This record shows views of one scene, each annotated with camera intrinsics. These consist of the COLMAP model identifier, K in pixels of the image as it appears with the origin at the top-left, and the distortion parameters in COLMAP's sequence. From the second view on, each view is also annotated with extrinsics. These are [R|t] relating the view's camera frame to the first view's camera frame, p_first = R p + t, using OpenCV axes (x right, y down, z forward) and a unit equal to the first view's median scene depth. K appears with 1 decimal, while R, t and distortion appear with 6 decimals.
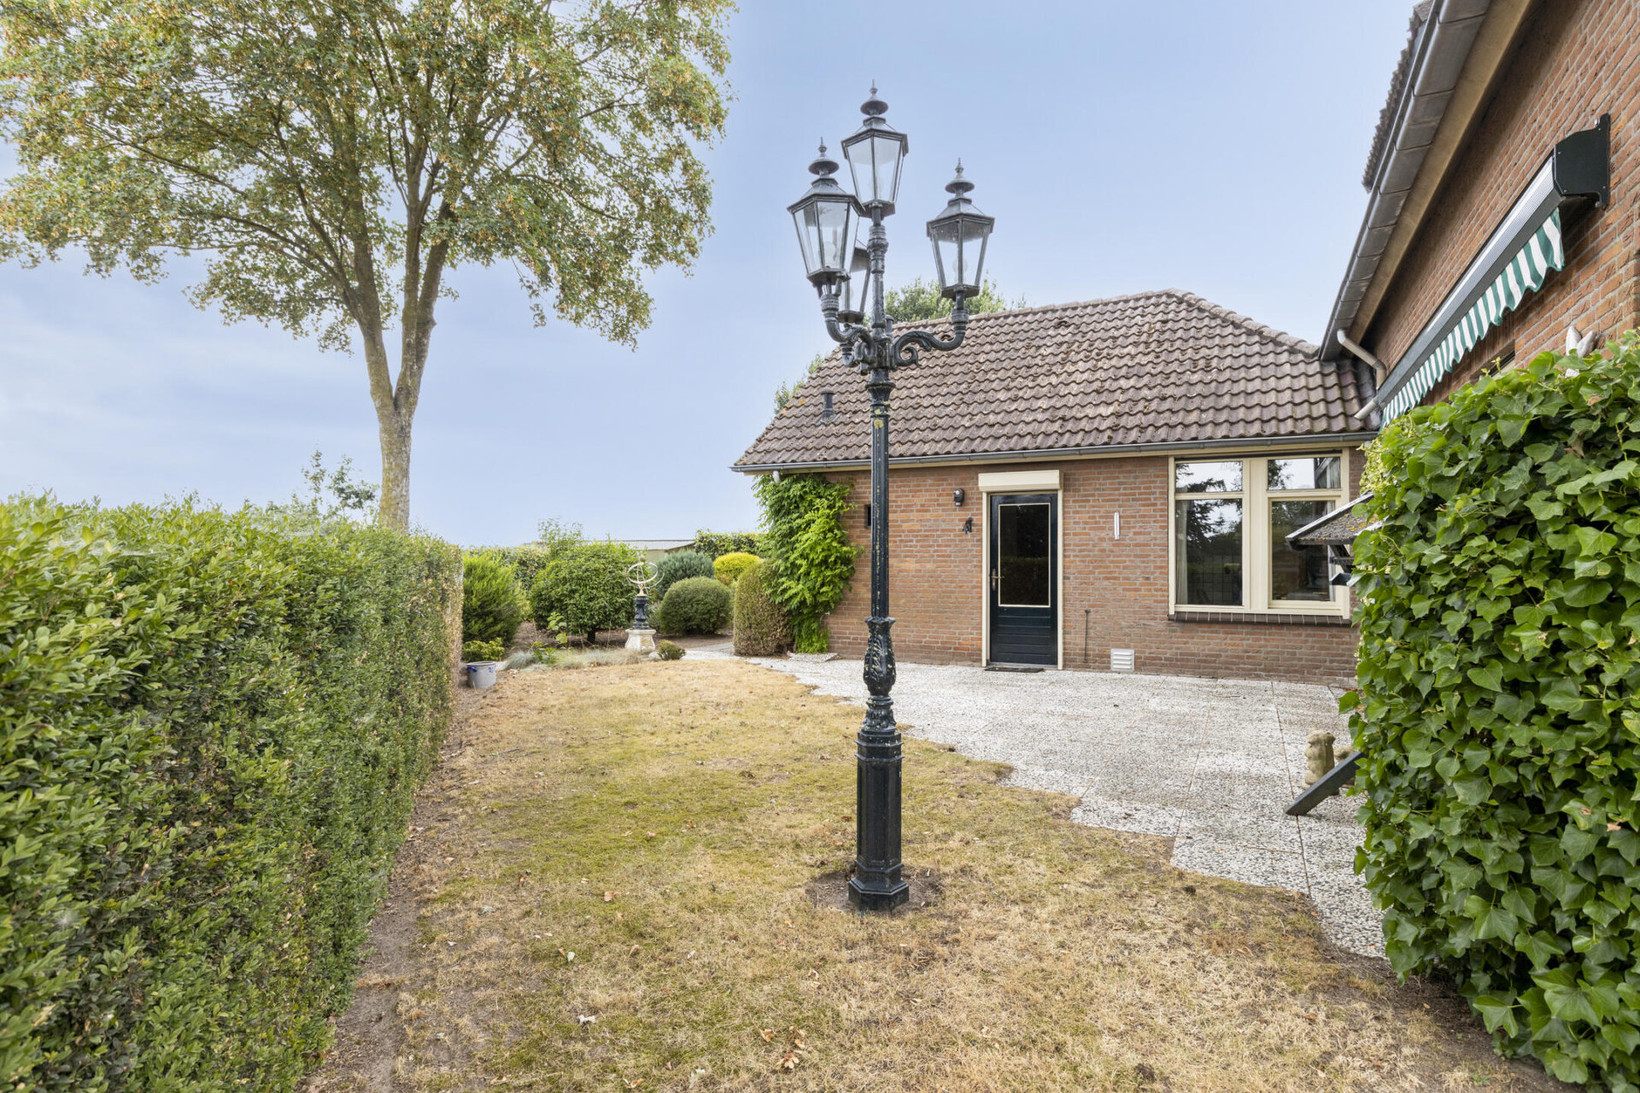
lens RADIAL K [[875.8, 0, 816.8], [0, 875.8, 552.5], [0, 0, 1]] dist [0.002391, -0.002476]
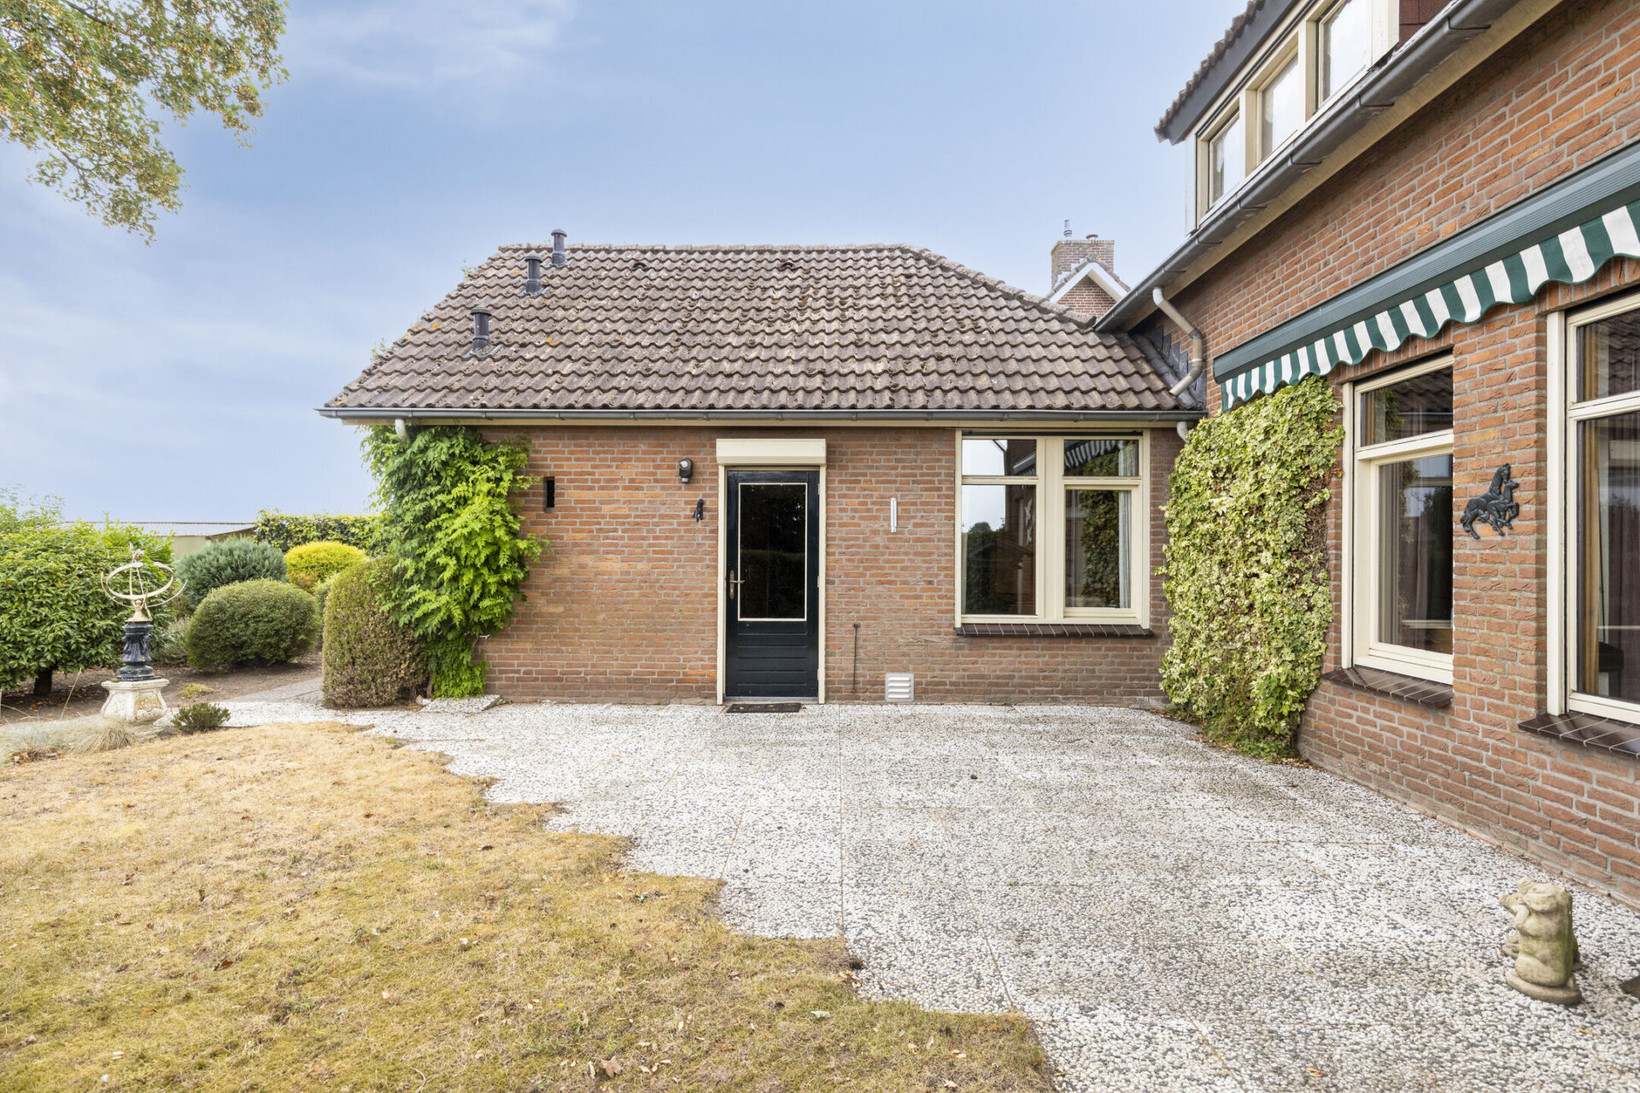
lens RADIAL K [[875.8, 0, 831.5], [0, 875.8, 548.6], [0, 0, 1]] dist [0.002391, -0.002476]
pose [[0.904475, 0.004271, 0.426505, -0.033208], [-0.008084, 0.999942, 0.007130, -0.004881], [-0.426450, -0.009897, 0.904457, 0.274422]]
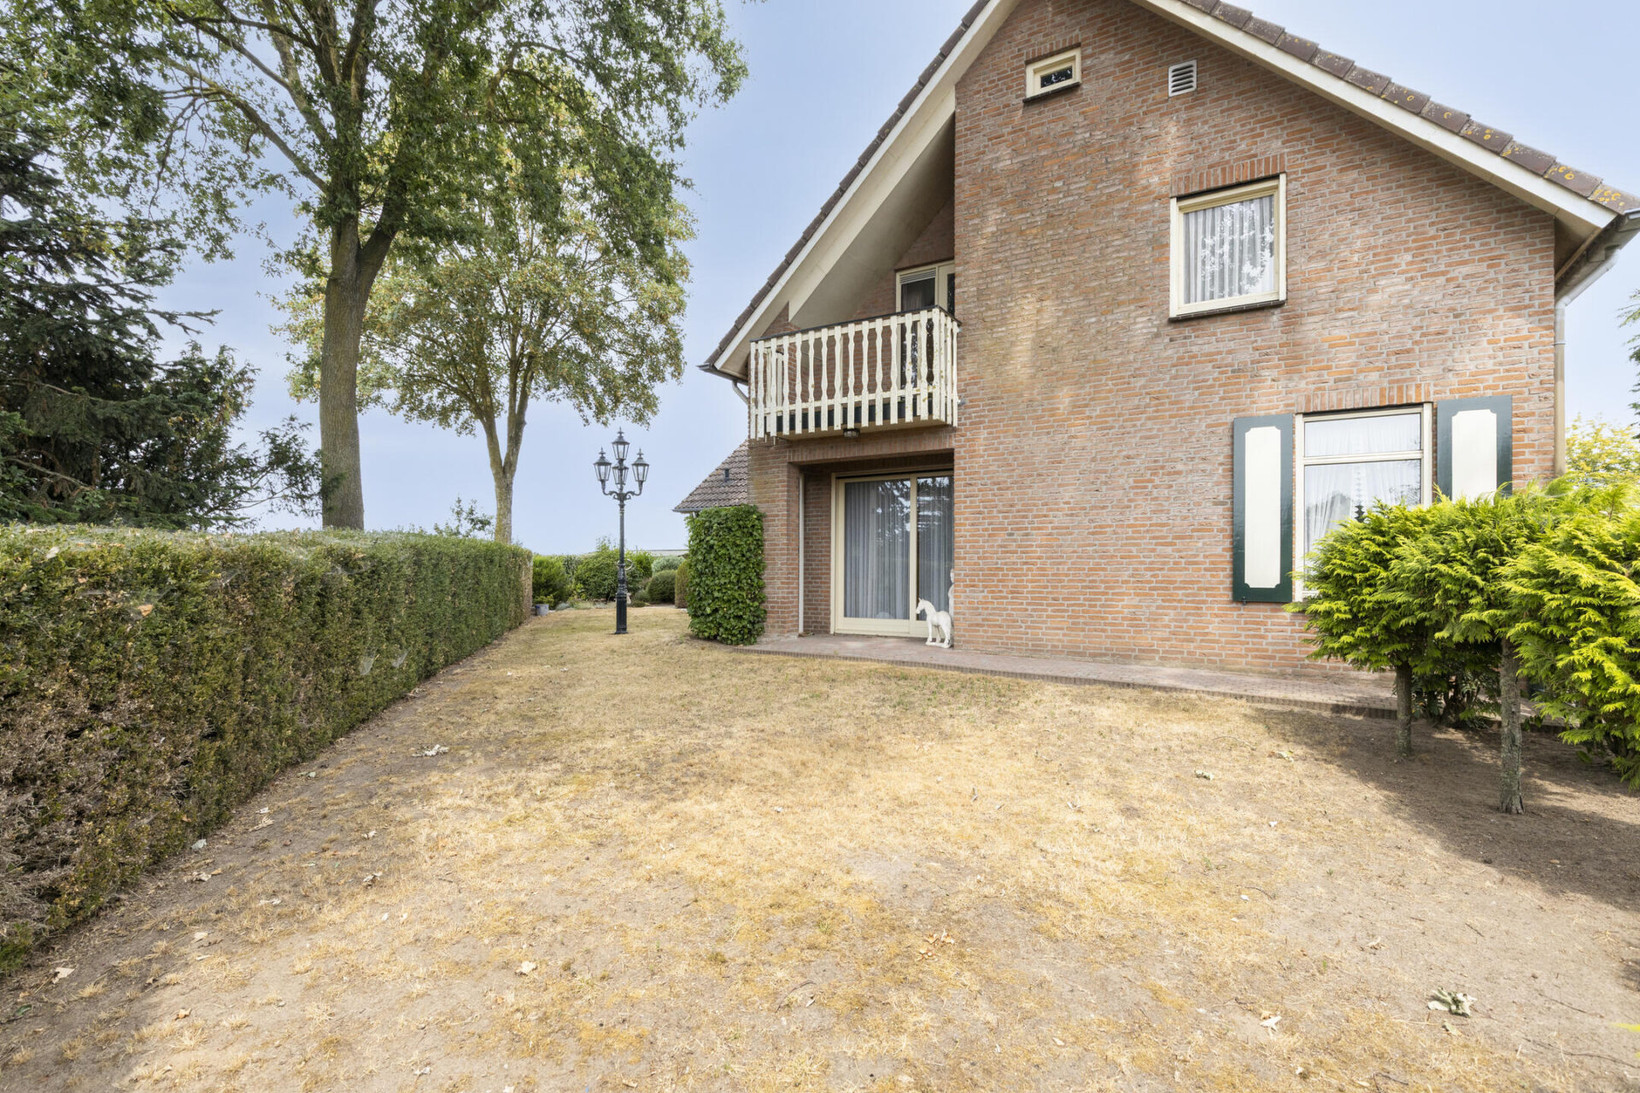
lens RADIAL K [[772.7, 0, 820.9], [0, 772.7, 556.4], [0, 0, 1]] dist [0.003108, 0.000147]
pose [[0.998197, -0.003824, -0.059904, 0.334901], [0.003351, 0.999962, -0.007989, 0.020448], [0.059933, 0.007773, 0.998172, -0.689164]]
